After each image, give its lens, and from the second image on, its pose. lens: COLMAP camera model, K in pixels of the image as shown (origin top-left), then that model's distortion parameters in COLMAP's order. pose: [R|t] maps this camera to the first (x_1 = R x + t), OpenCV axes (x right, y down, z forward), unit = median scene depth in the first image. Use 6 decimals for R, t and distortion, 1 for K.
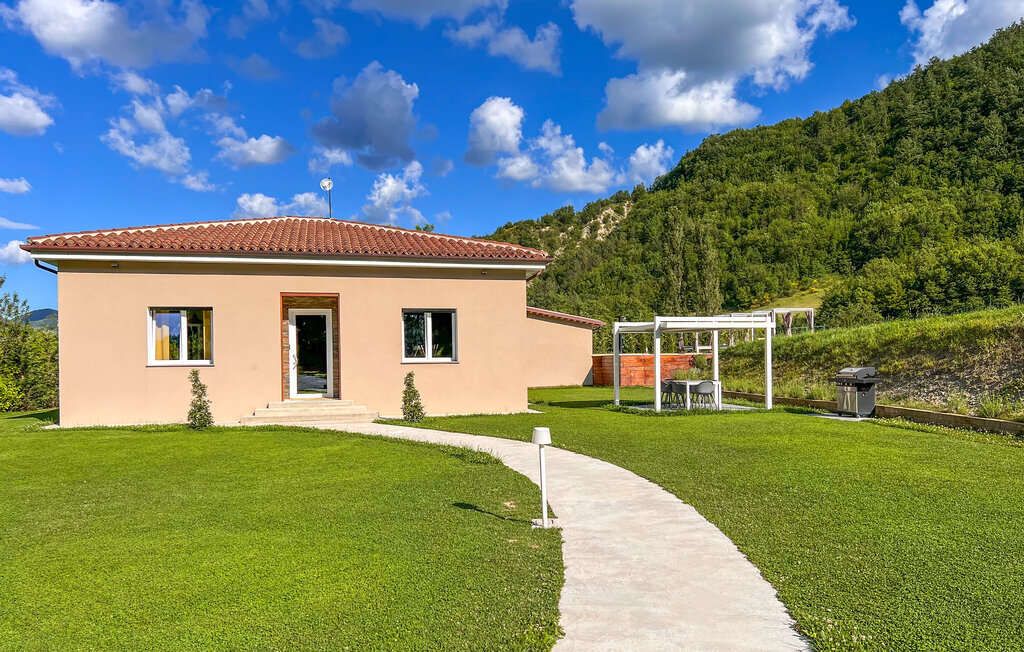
lens RADIAL K [[771.6, 0, 506.7], [0, 771.6, 330.7], [0, 0, 1]] dist [0.032420, -0.032521]
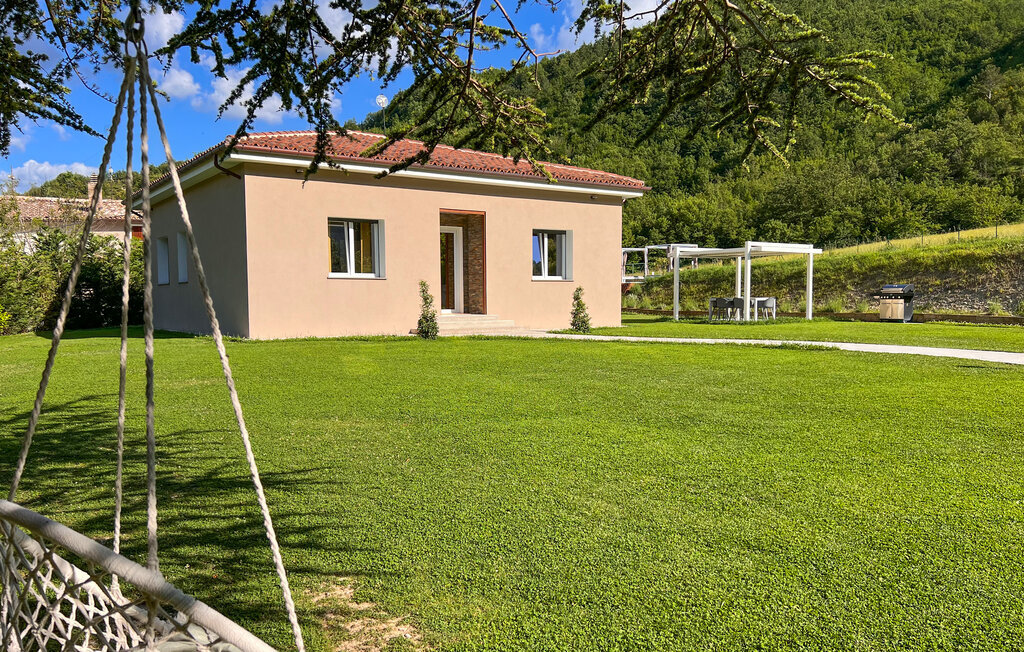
lens RADIAL K [[771.6, 0, 506.6], [0, 771.6, 323.7], [0, 0, 1]] dist [0.032420, -0.032521]
pose [[0.937246, -0.009677, 0.348535, -0.528136], [-0.014426, 0.997683, 0.066493, 0.030718], [-0.348371, -0.067349, 0.934934, 0.012511]]
